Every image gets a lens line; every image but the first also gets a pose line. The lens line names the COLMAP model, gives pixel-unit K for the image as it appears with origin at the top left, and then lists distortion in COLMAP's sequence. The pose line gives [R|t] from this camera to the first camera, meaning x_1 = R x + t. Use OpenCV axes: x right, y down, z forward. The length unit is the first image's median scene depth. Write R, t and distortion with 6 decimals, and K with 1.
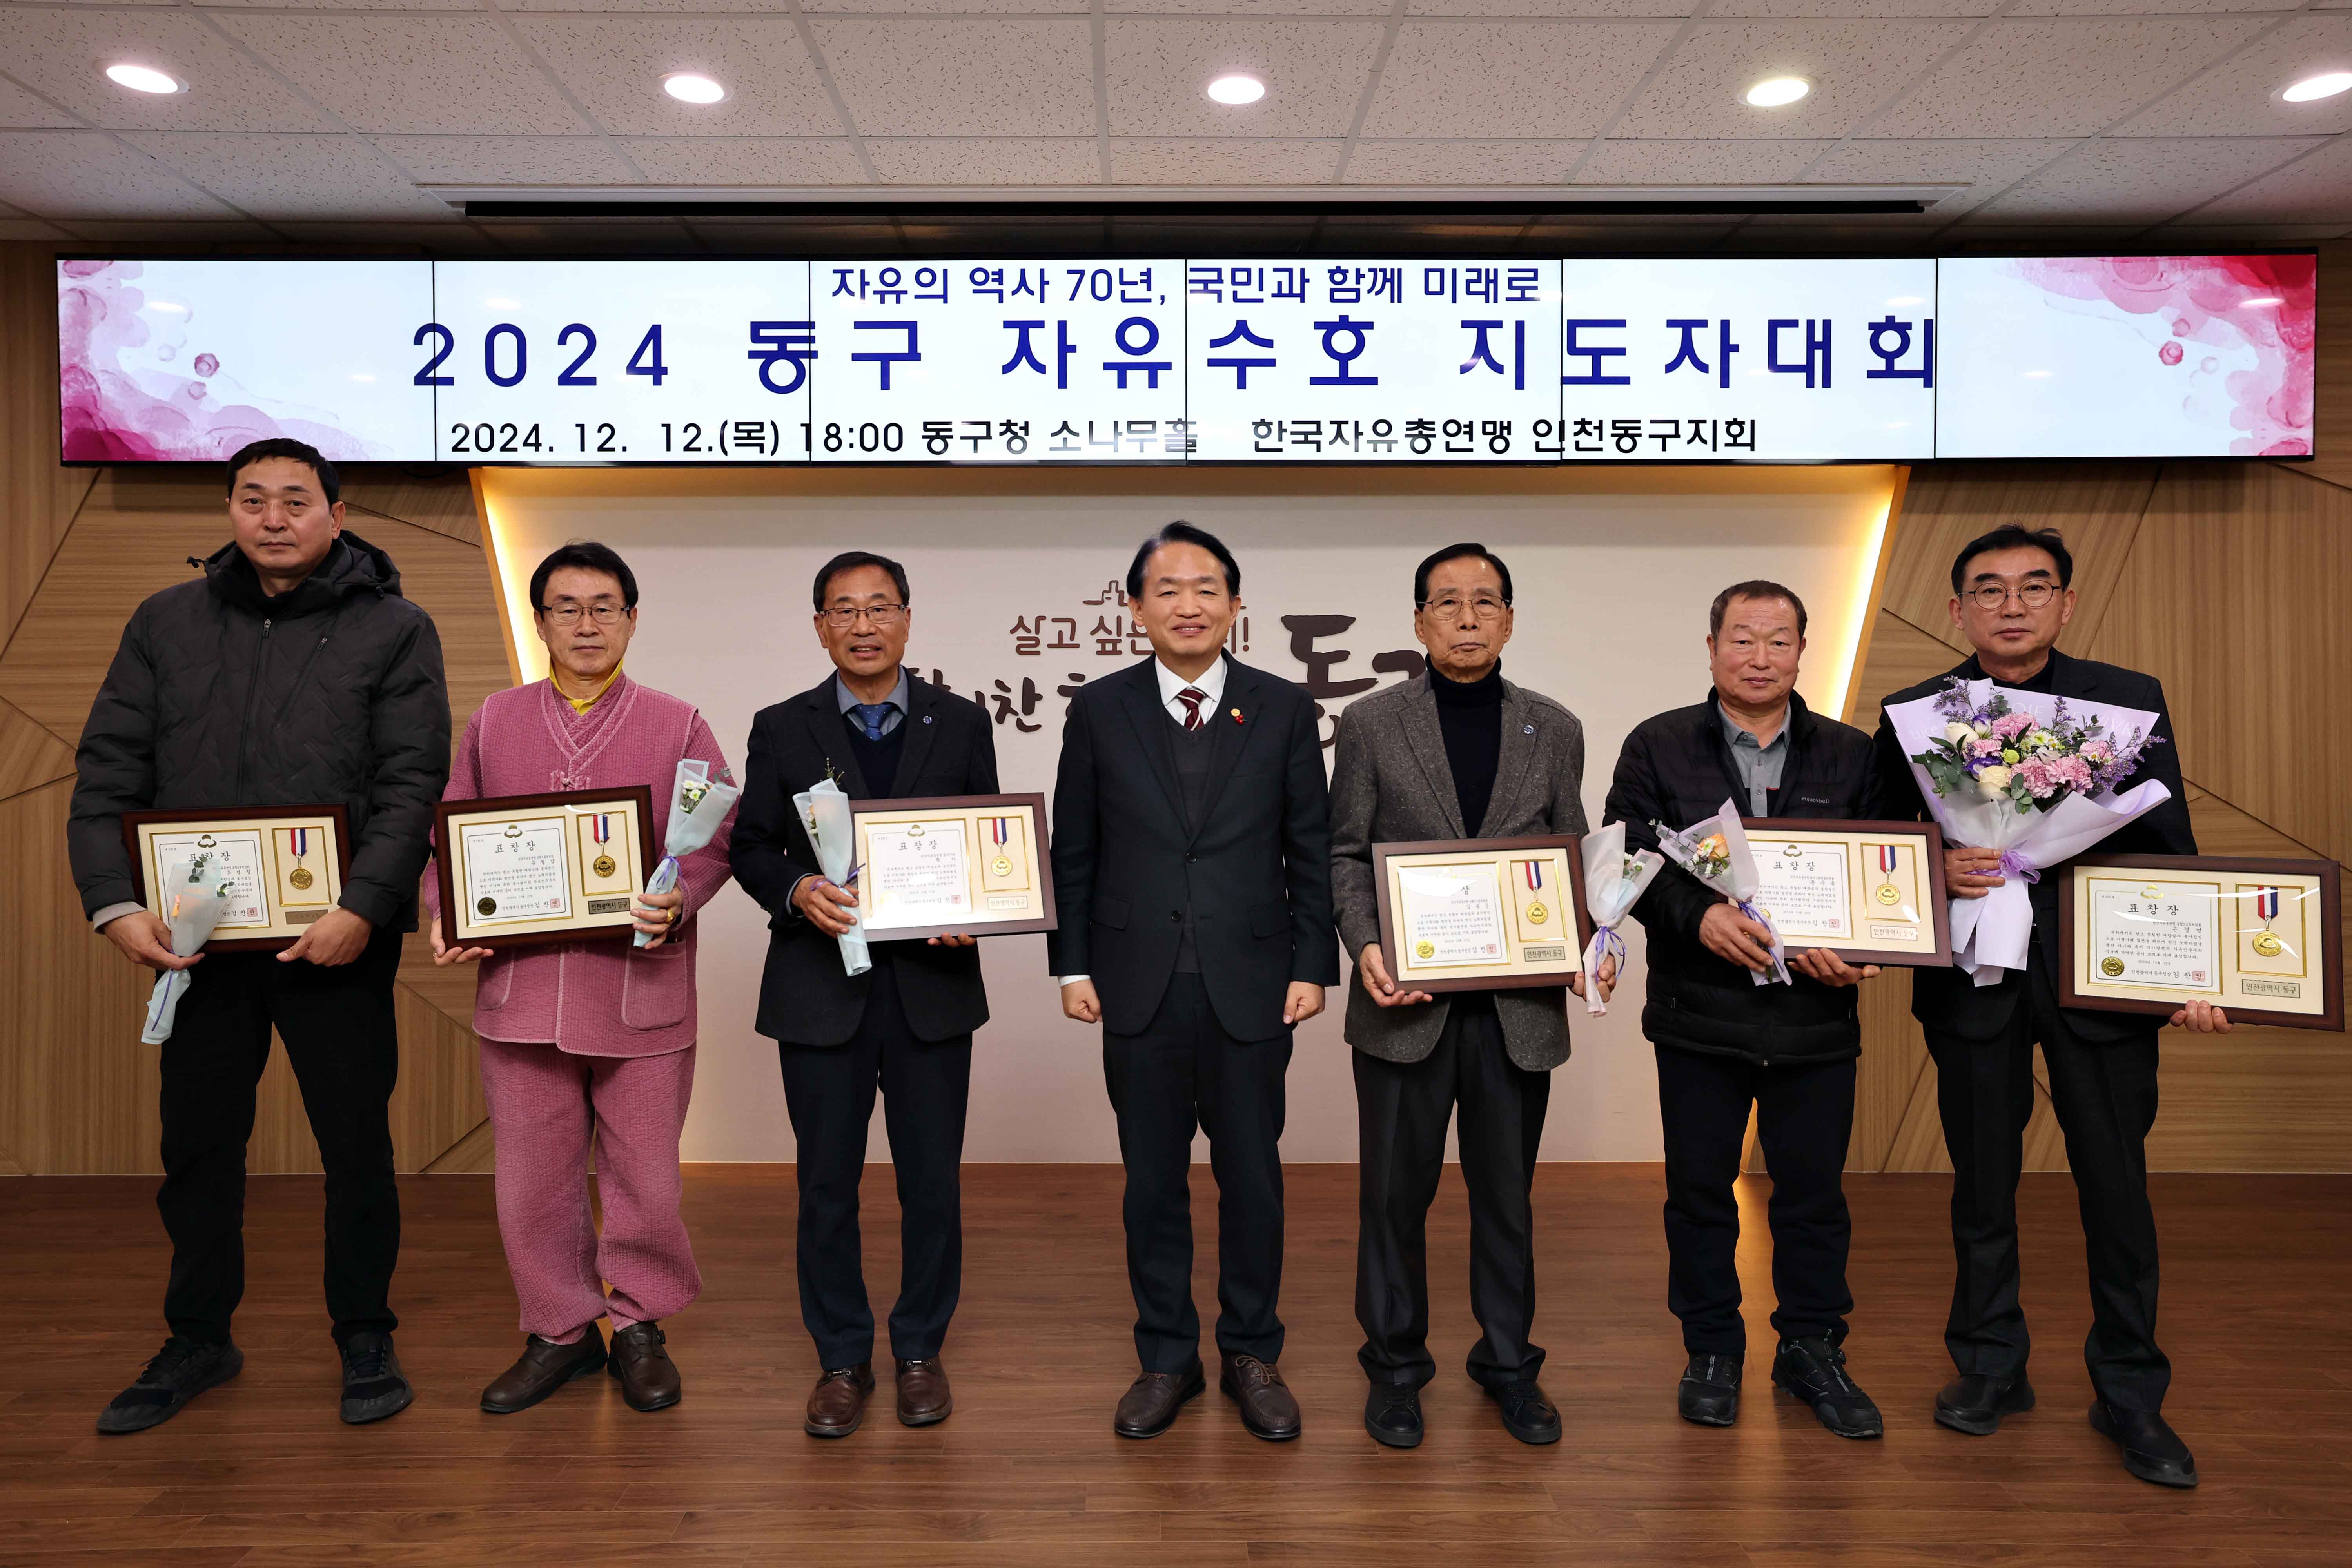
lens RADIAL K [[1480.8, 0, 1141.6], [0, 1480.8, 739.2], [0, 0, 1]] dist [-0.025118, 0.033928]
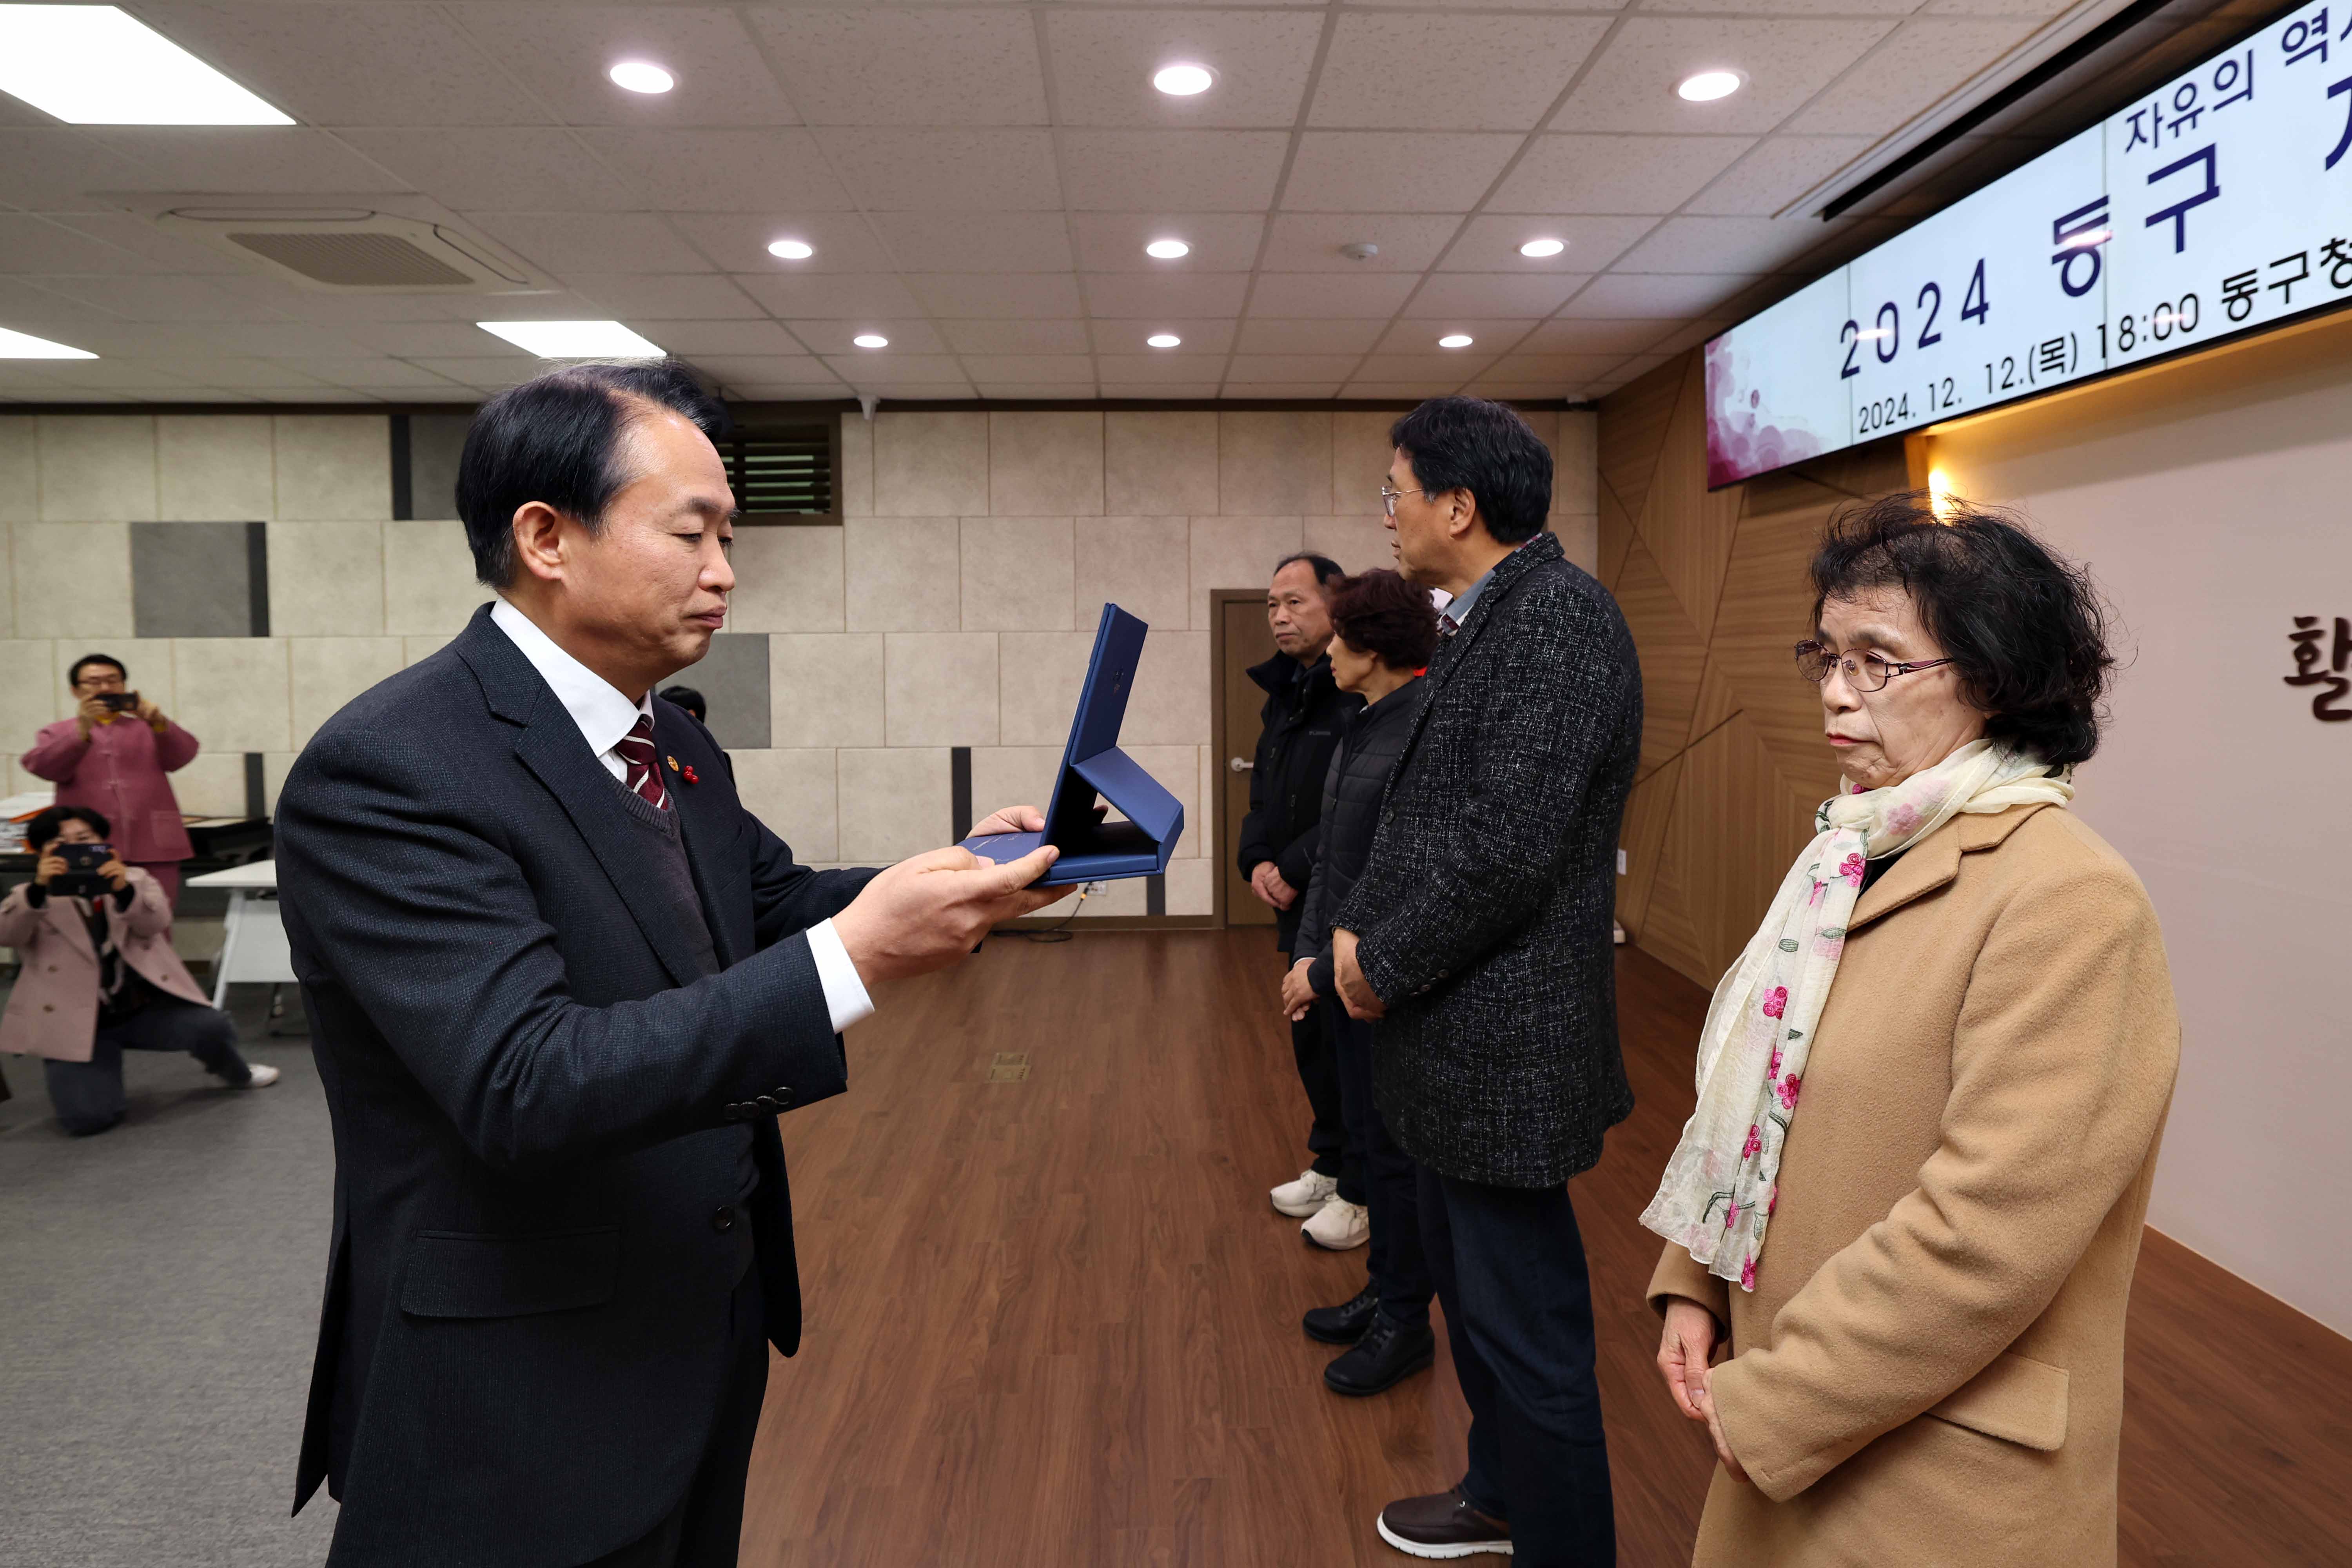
lens RADIAL K [[1292.0, 0, 1176.5], [0, 1292.0, 712.1], [0, 0, 1]] dist [-0.044320, 0.025094]
pose [[0.025011, 0.041117, -0.998841, 0.465605], [0.001404, 0.999151, 0.041164, -0.030413], [0.999686, -0.002432, 0.024933, 0.474567]]
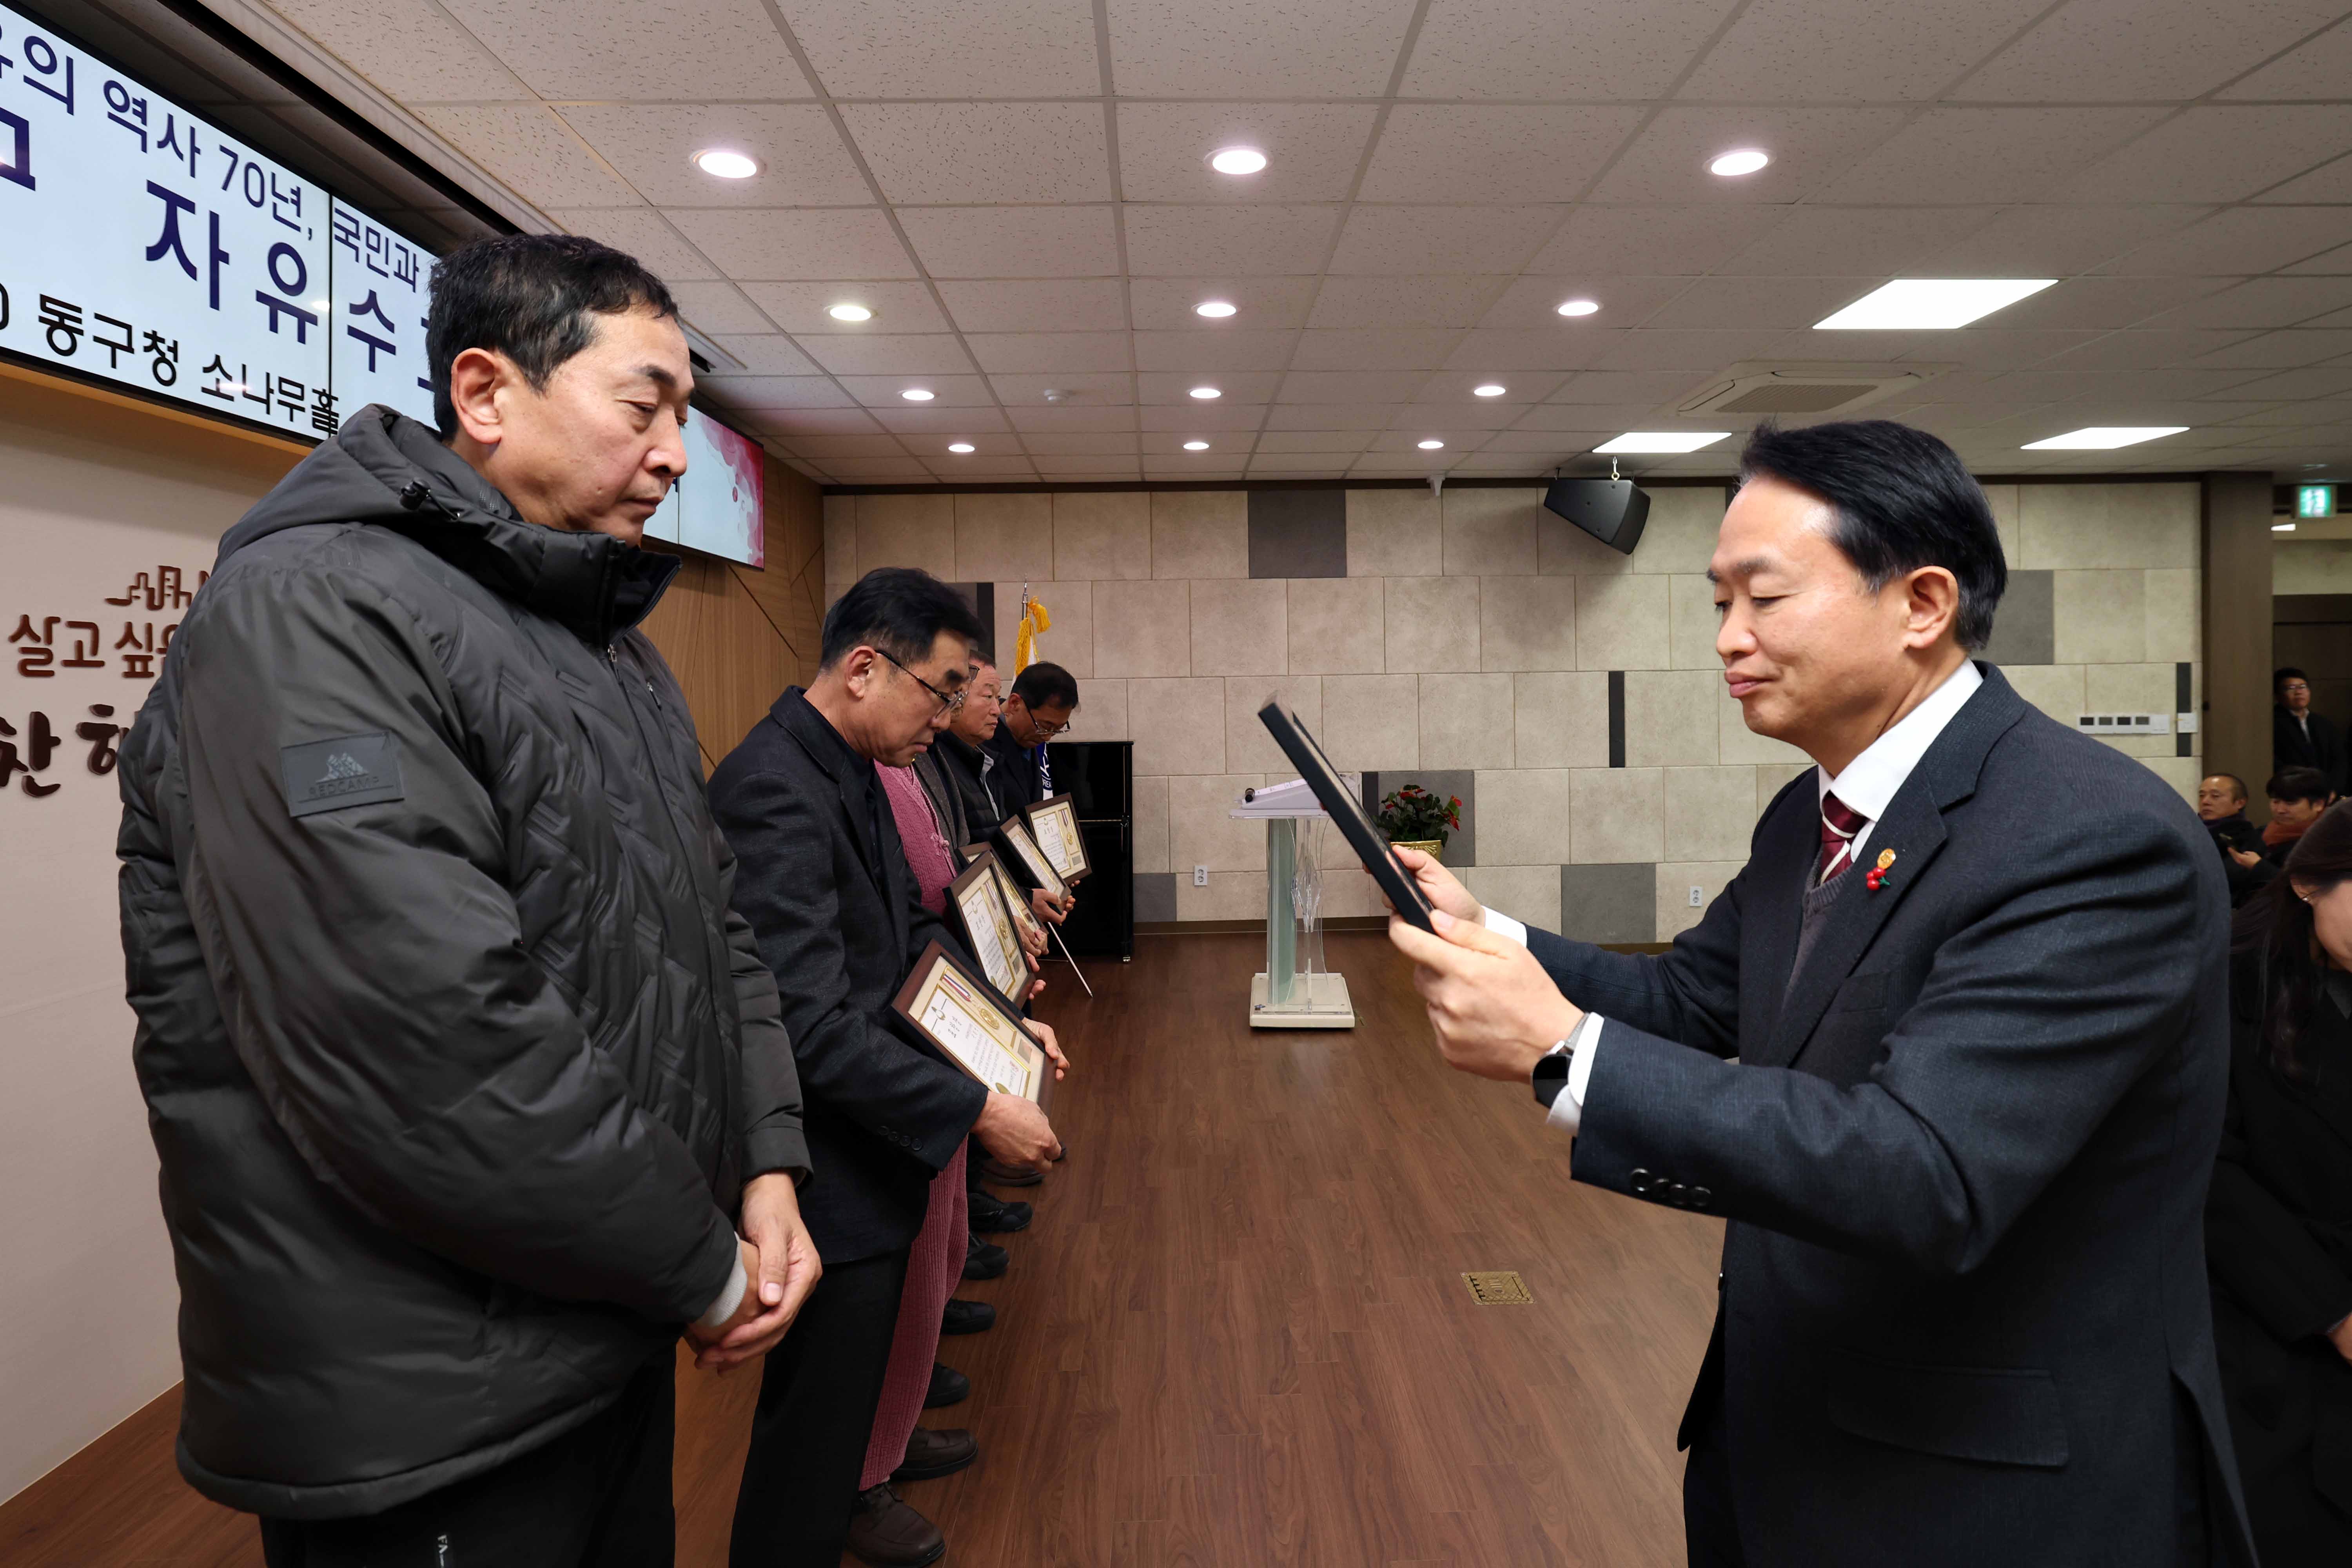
lens RADIAL K [[1292.0, 0, 1193.0], [0, 1292.0, 723.7], [0, 0, 1]] dist [-0.044320, 0.025094]
pose [[-0.014062, -0.024228, 0.999608, -0.676159], [0.022964, 0.999435, 0.024547, -0.041122], [-0.999637, 0.023300, -0.013498, 0.540999]]
